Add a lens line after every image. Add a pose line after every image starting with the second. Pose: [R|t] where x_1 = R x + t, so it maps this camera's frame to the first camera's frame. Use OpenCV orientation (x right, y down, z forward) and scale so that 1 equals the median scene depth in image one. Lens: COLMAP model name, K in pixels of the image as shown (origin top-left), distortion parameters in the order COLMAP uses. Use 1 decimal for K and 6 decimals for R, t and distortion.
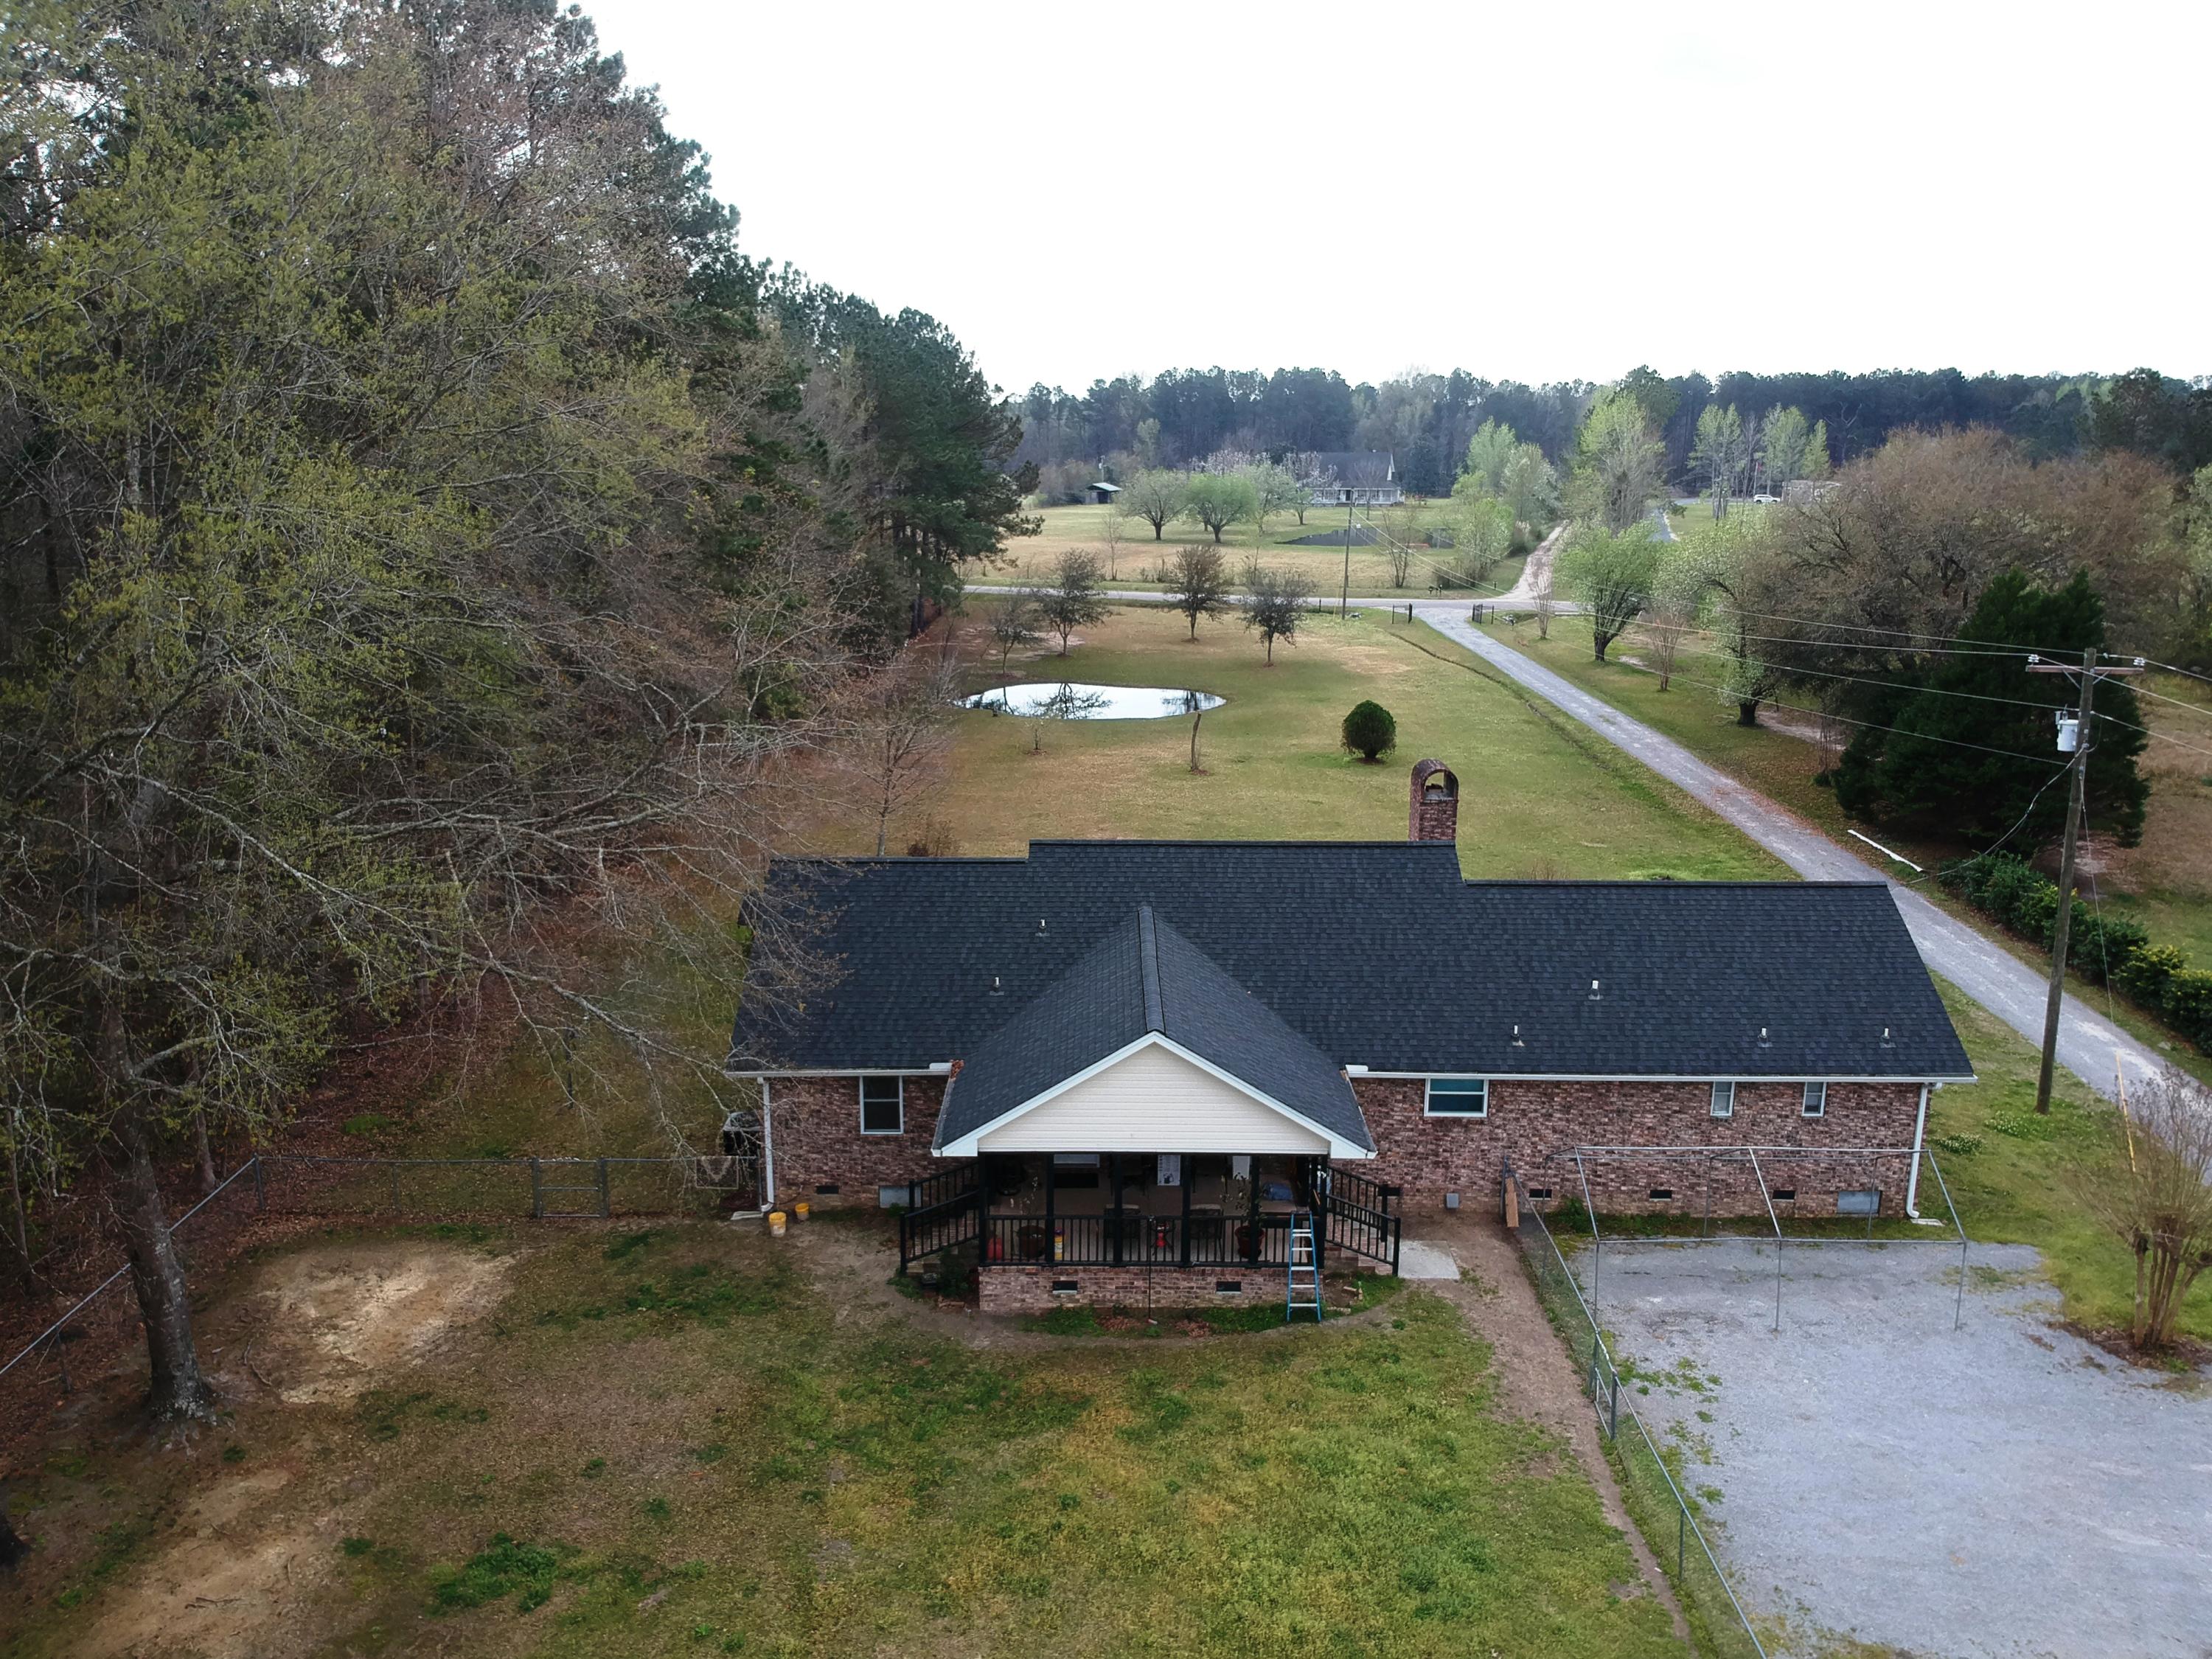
lens RADIAL K [[1642.6, 0, 1097.9], [0, 1642.6, 853.3], [0, 0, 1]] dist [0.091341, -0.192006]
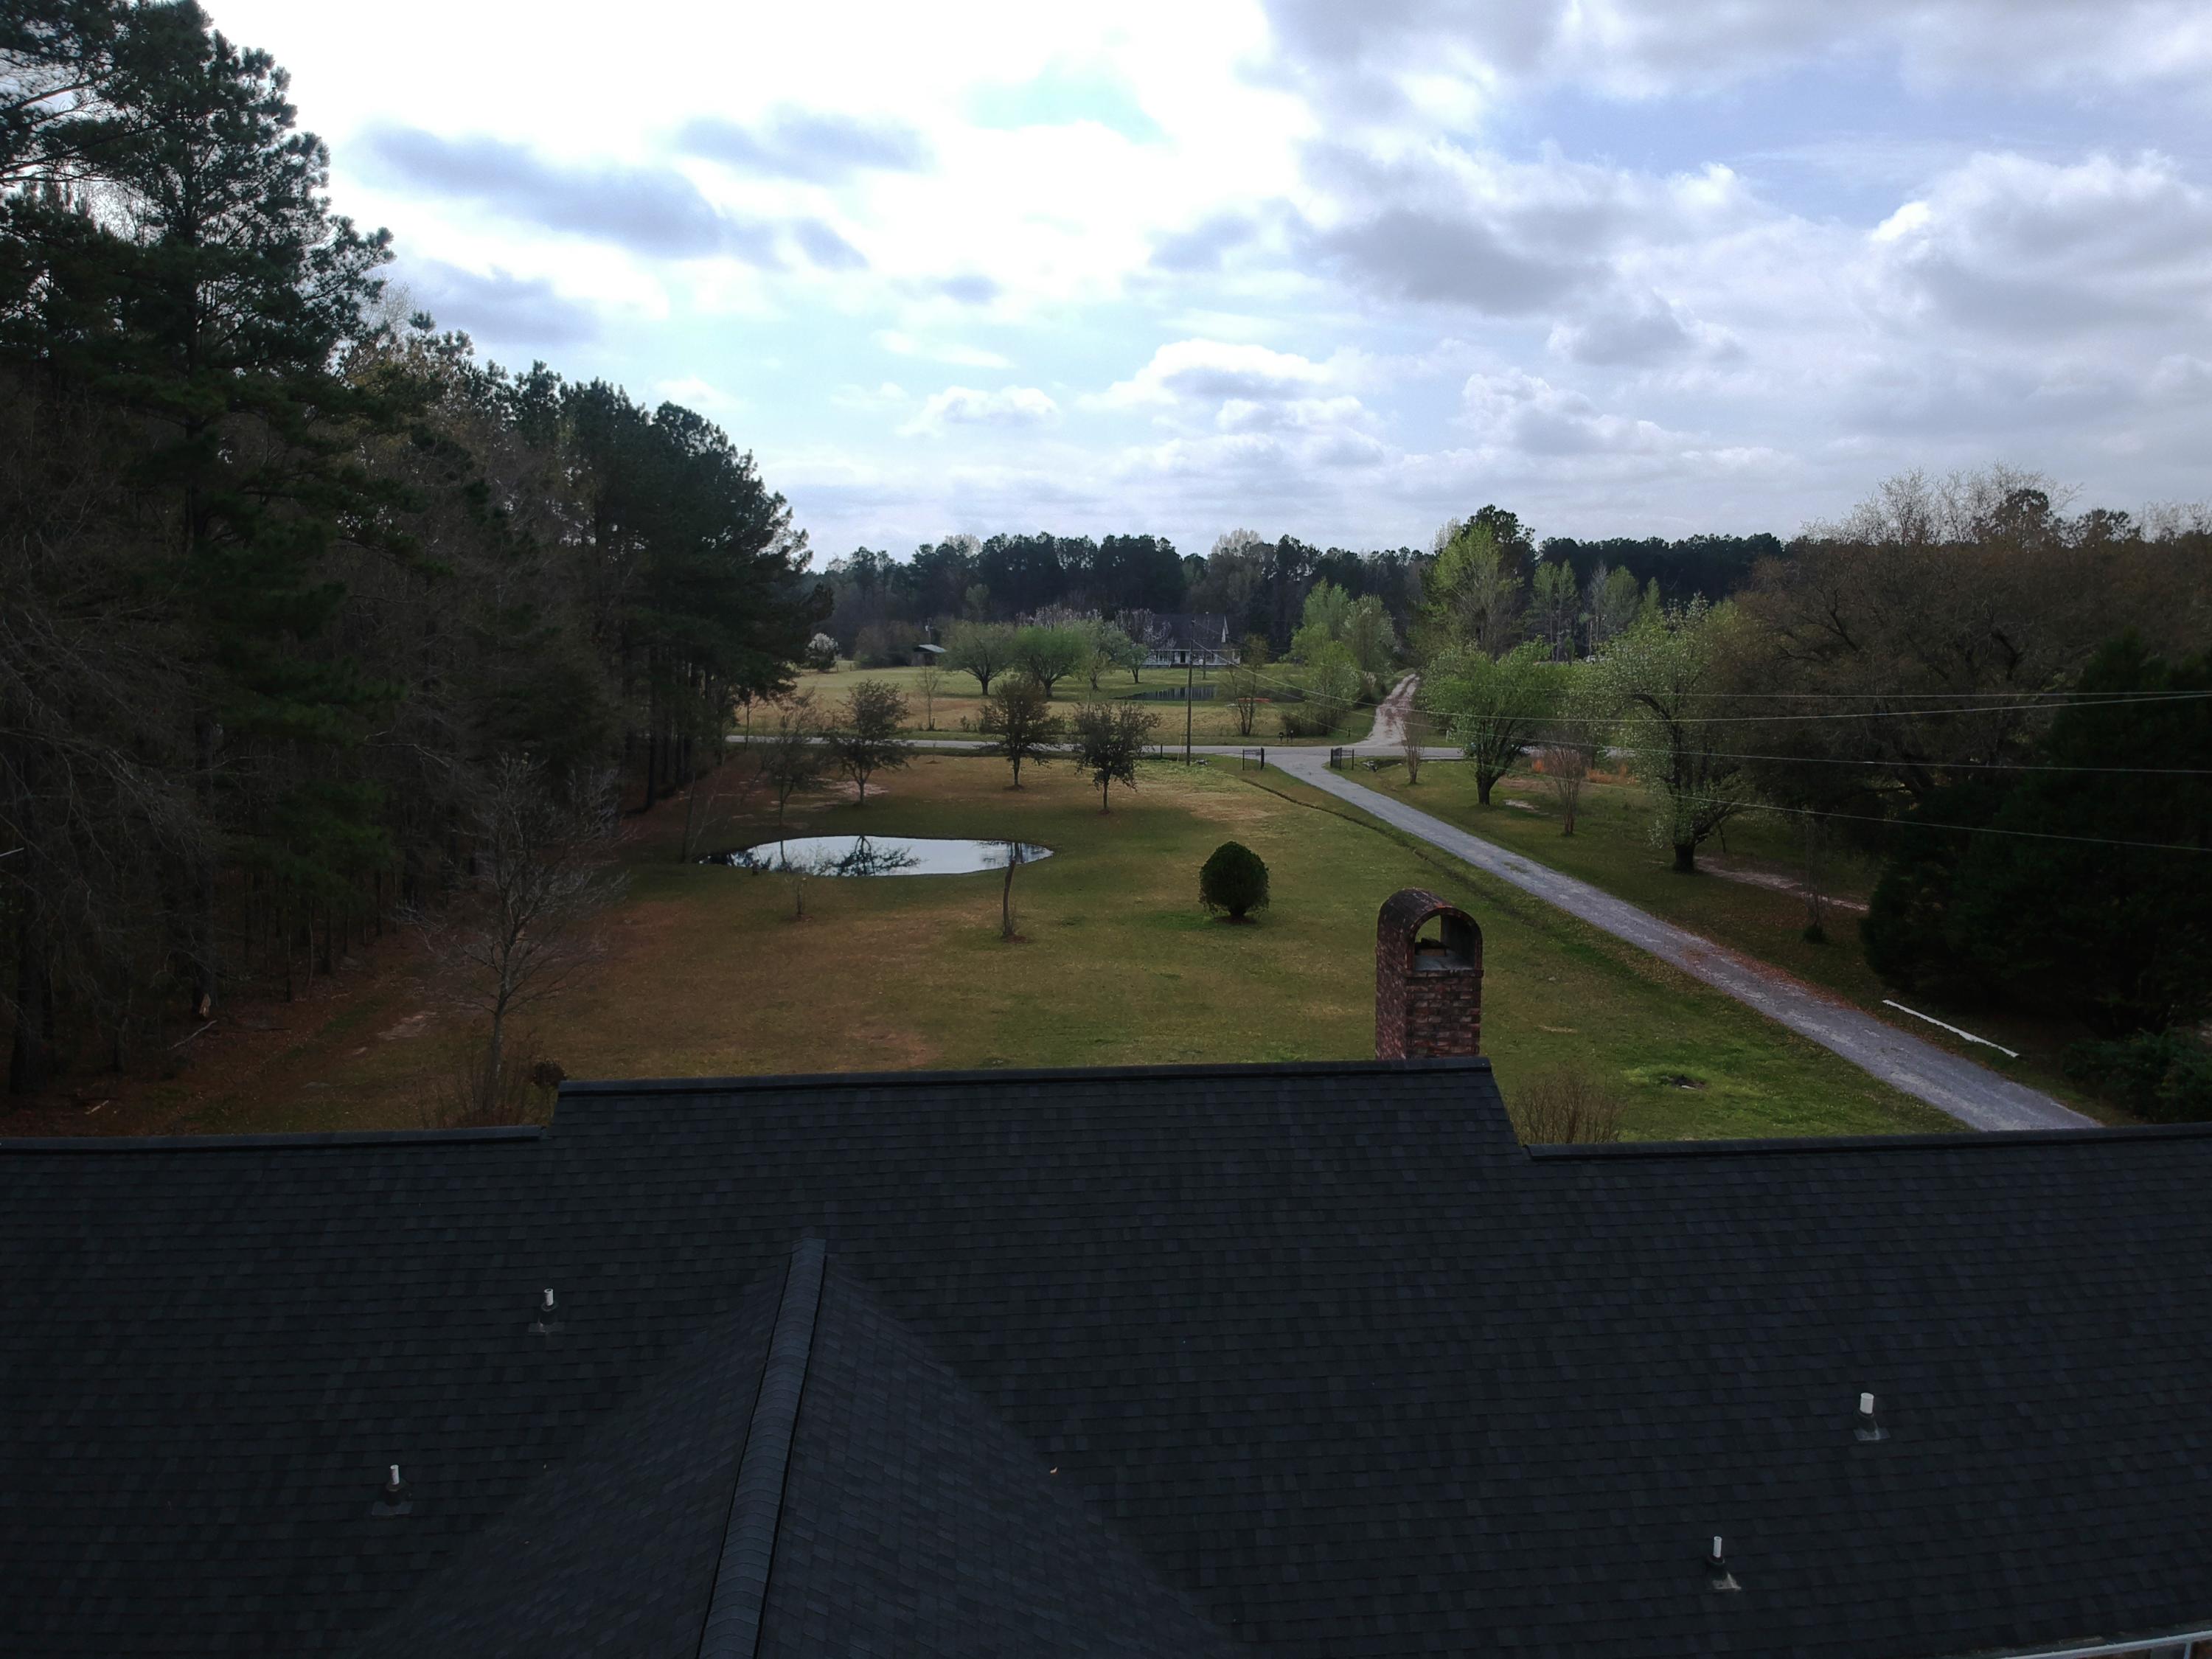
lens RADIAL K [[1655.6, 0, 1108.4], [0, 1655.6, 832.8], [0, 0, 1]] dist [0.106773, -0.185901]
pose [[0.994584, -0.013369, 0.103072, 0.022251], [0.025366, 0.992927, -0.115981, -0.007100], [-0.100792, 0.117967, 0.987889, 0.197946]]
